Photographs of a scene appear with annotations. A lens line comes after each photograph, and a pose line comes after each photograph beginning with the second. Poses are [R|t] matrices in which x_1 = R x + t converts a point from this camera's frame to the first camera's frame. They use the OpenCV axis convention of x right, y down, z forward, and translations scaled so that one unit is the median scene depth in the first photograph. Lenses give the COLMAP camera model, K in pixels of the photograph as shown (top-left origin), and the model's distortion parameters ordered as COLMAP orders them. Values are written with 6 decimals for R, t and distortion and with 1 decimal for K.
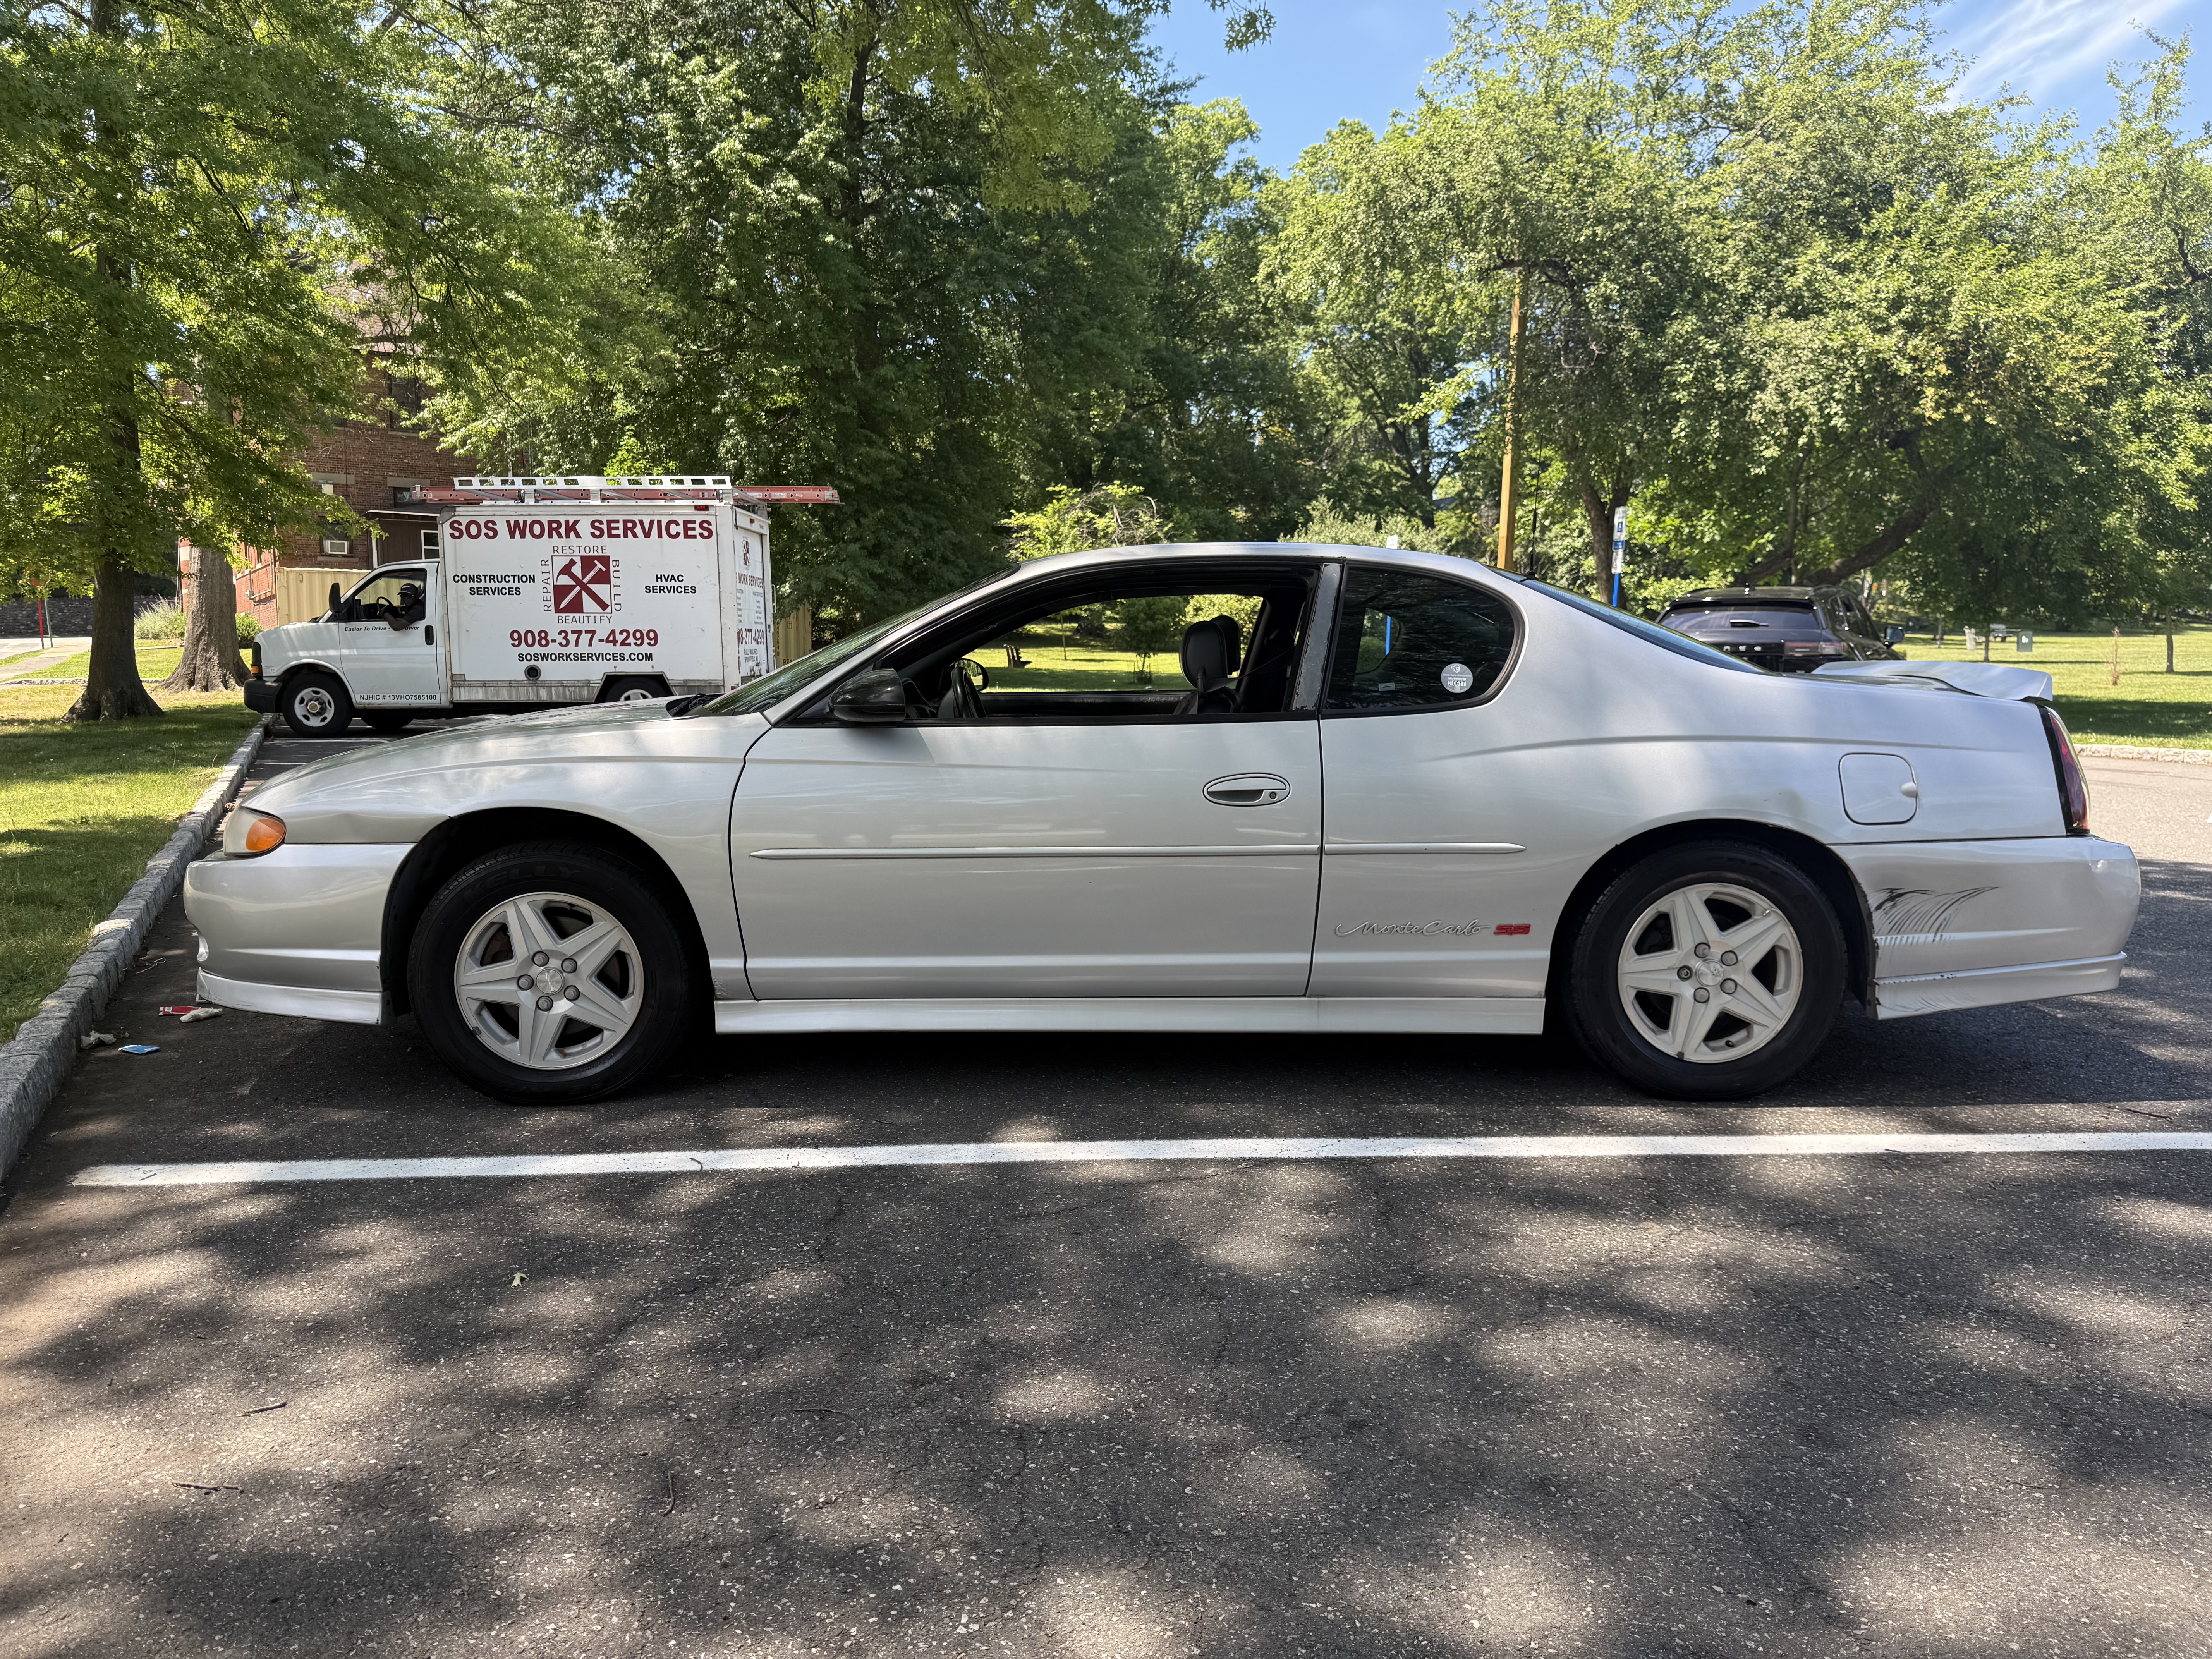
lens RADIAL K [[1521.8, 0, 1106.0], [0, 1521.8, 829.5], [0, 0, 1]] dist [-0.002076, -0.044817]
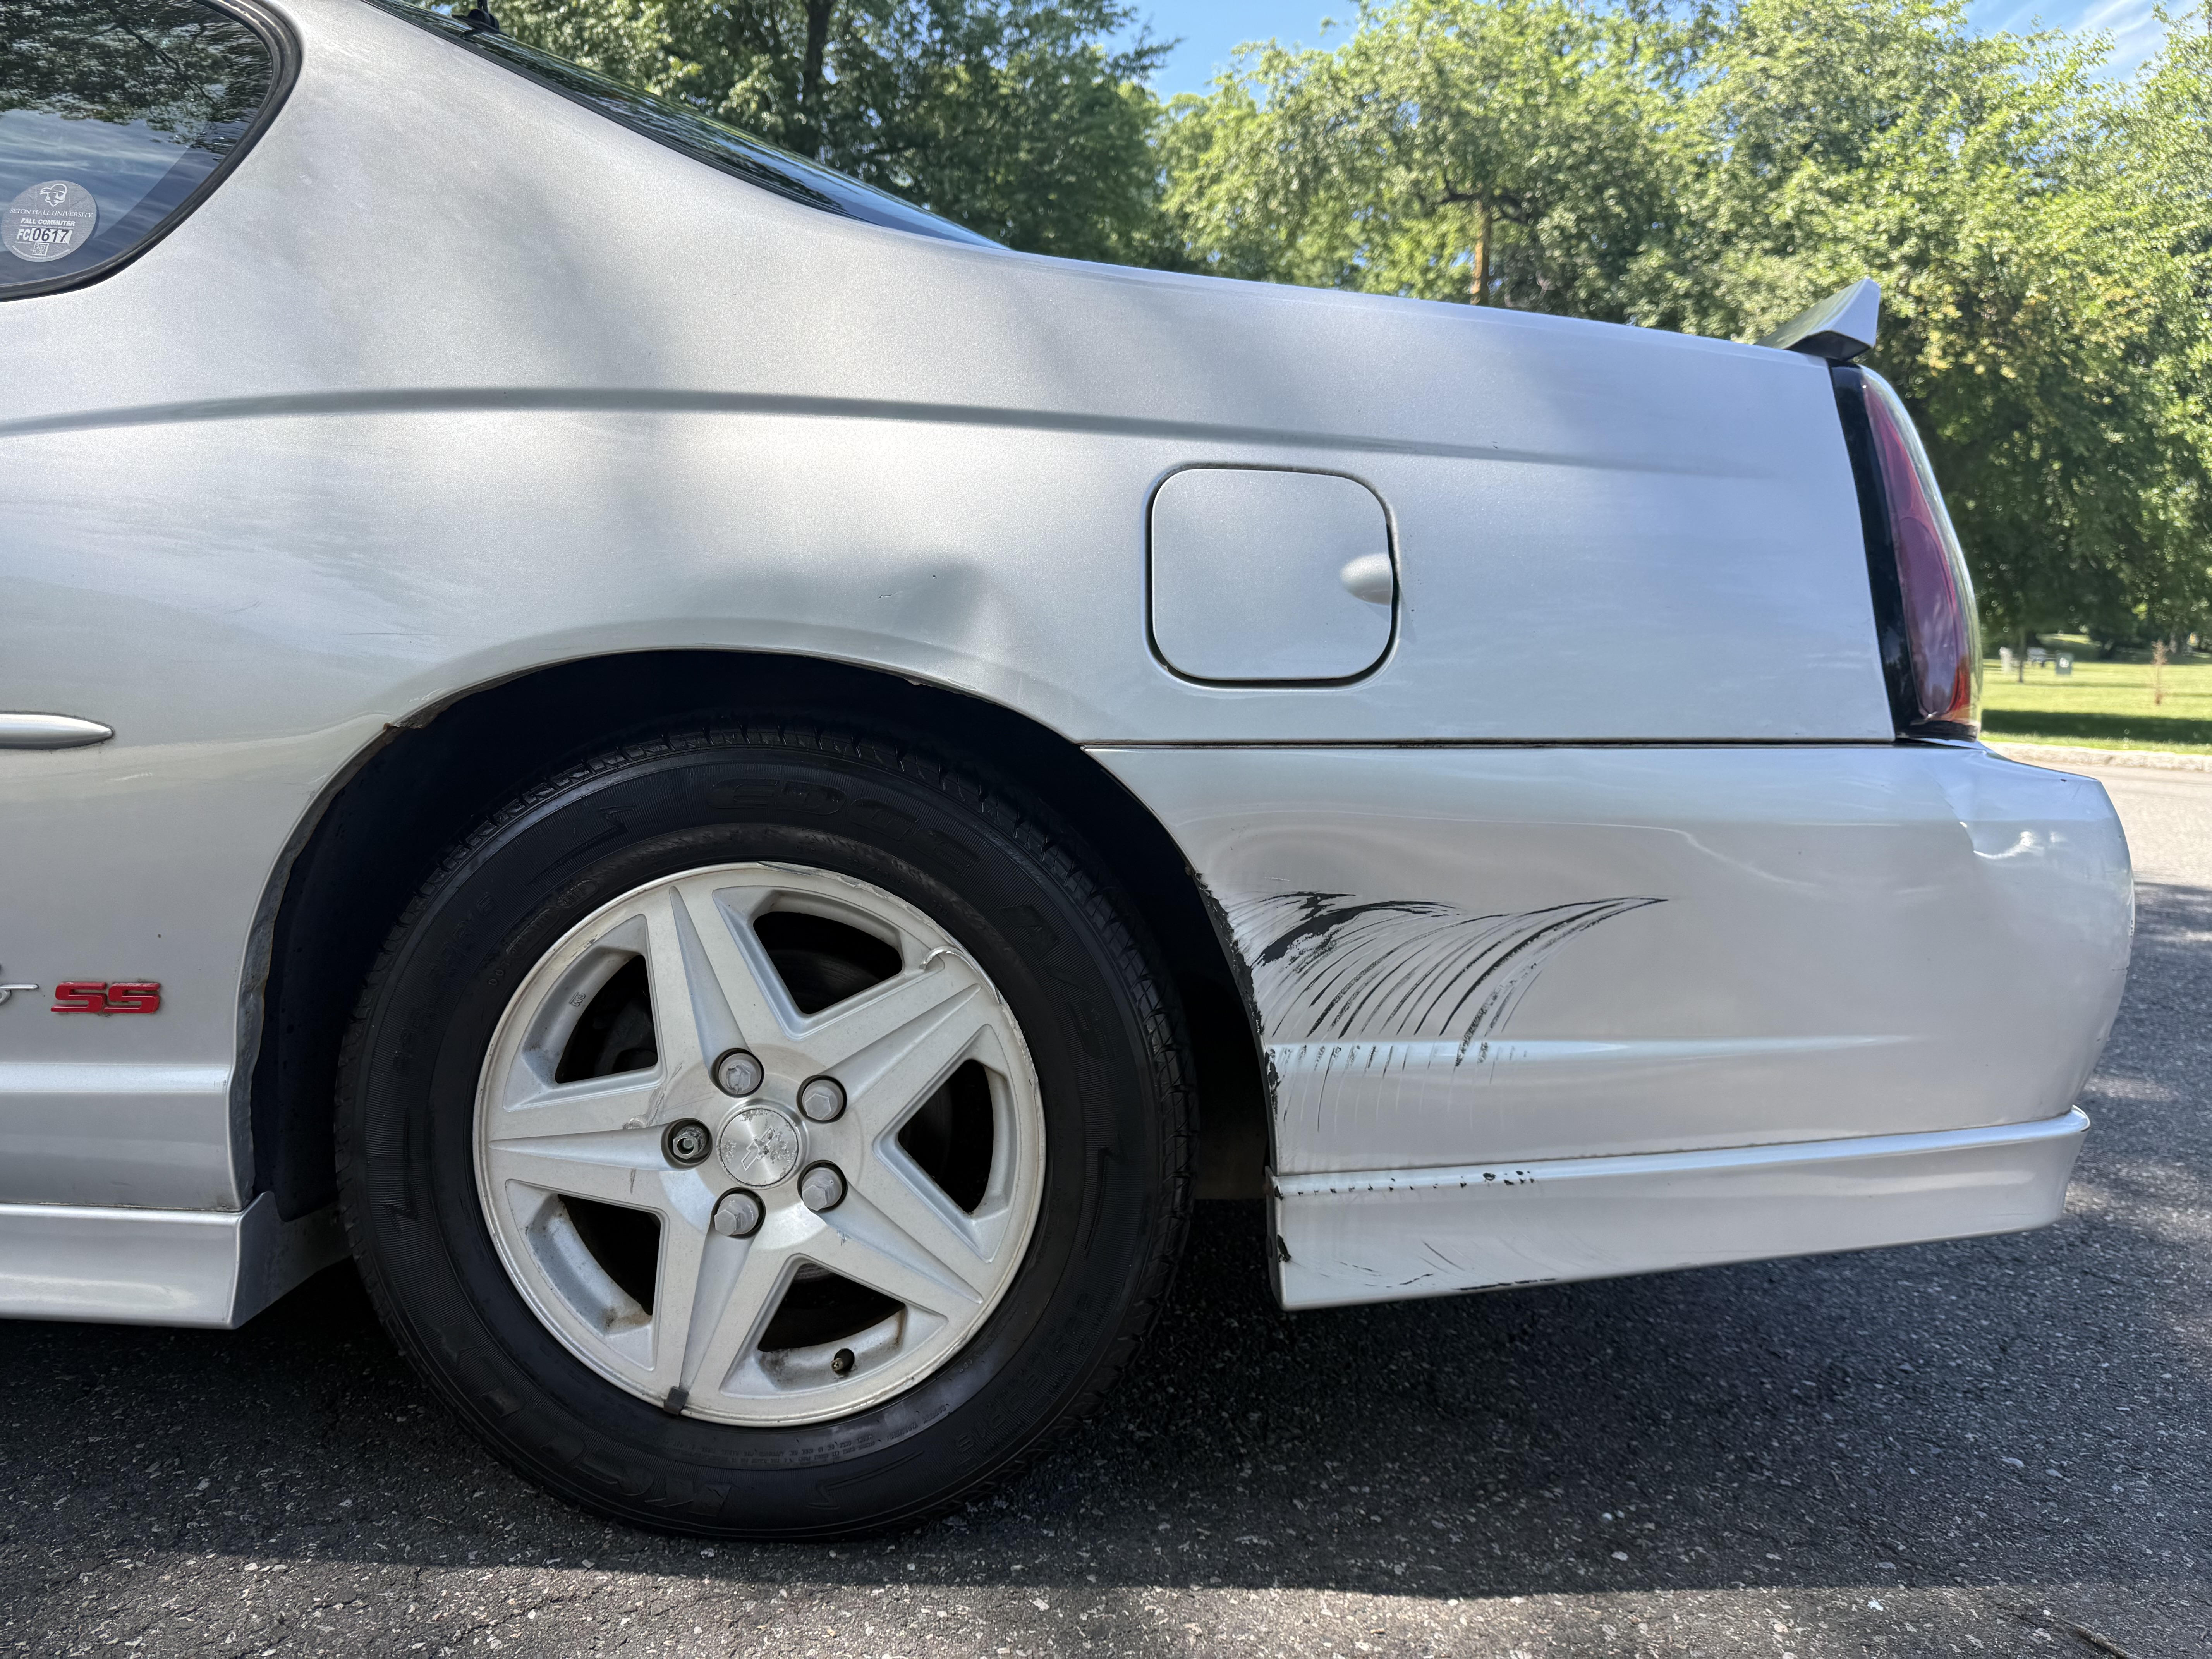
lens RADIAL K [[1567.9, 0, 1109.8], [0, 1567.9, 816.6], [0, 0, 1]] dist [0.004097, -0.042440]
pose [[0.999822, 0.018538, -0.003624, 0.084671], [-0.018608, 0.999625, -0.020098, 0.005420], [0.003251, 0.020162, 0.999791, 0.120022]]
